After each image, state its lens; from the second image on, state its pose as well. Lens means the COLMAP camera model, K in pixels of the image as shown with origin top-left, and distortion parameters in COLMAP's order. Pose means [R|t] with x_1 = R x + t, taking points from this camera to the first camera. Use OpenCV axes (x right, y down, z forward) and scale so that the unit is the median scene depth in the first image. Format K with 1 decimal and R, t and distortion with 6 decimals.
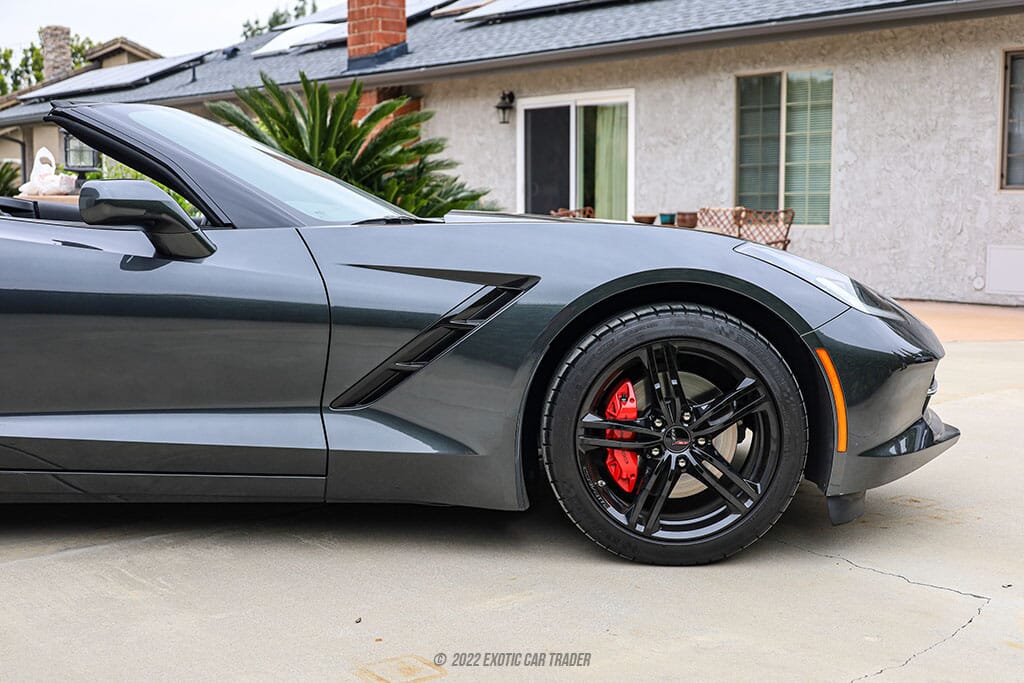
lens RADIAL K [[1377.3, 0, 512.0], [0, 1377.3, 341.5], [0, 0, 1]] dist [0.016300, -0.028751]
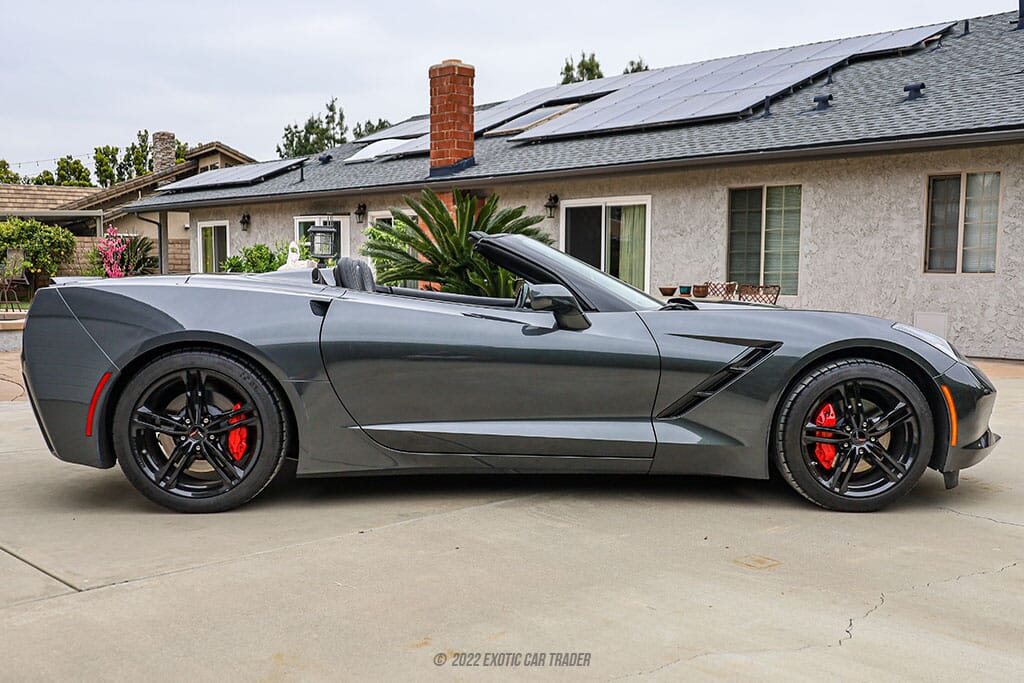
lens RADIAL K [[1068.3, 0, 513.8], [0, 1068.3, 371.0], [0, 0, 1]] dist [0.003770, 0.011084]
pose [[0.999577, 0.007219, 0.028172, -0.088023], [-0.007106, 0.999966, -0.004107, -0.000896], [-0.028201, 0.003905, 0.999595, -0.079930]]
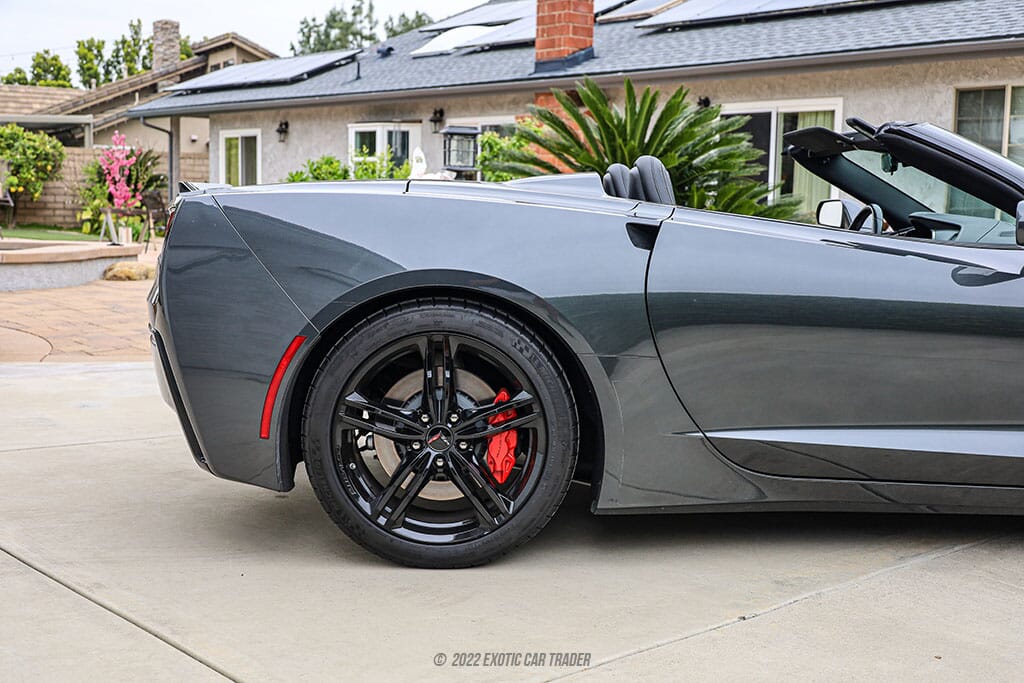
lens RADIAL K [[1306.2, 0, 512.0], [0, 1306.2, 341.5], [0, 0, 1]] dist [0.029584, -0.048969]
pose [[0.999546, 0.026312, -0.014663, -0.158704], [-0.026160, 0.999603, 0.010475, -0.003444], [0.014933, -0.010087, 0.999838, 0.006061]]
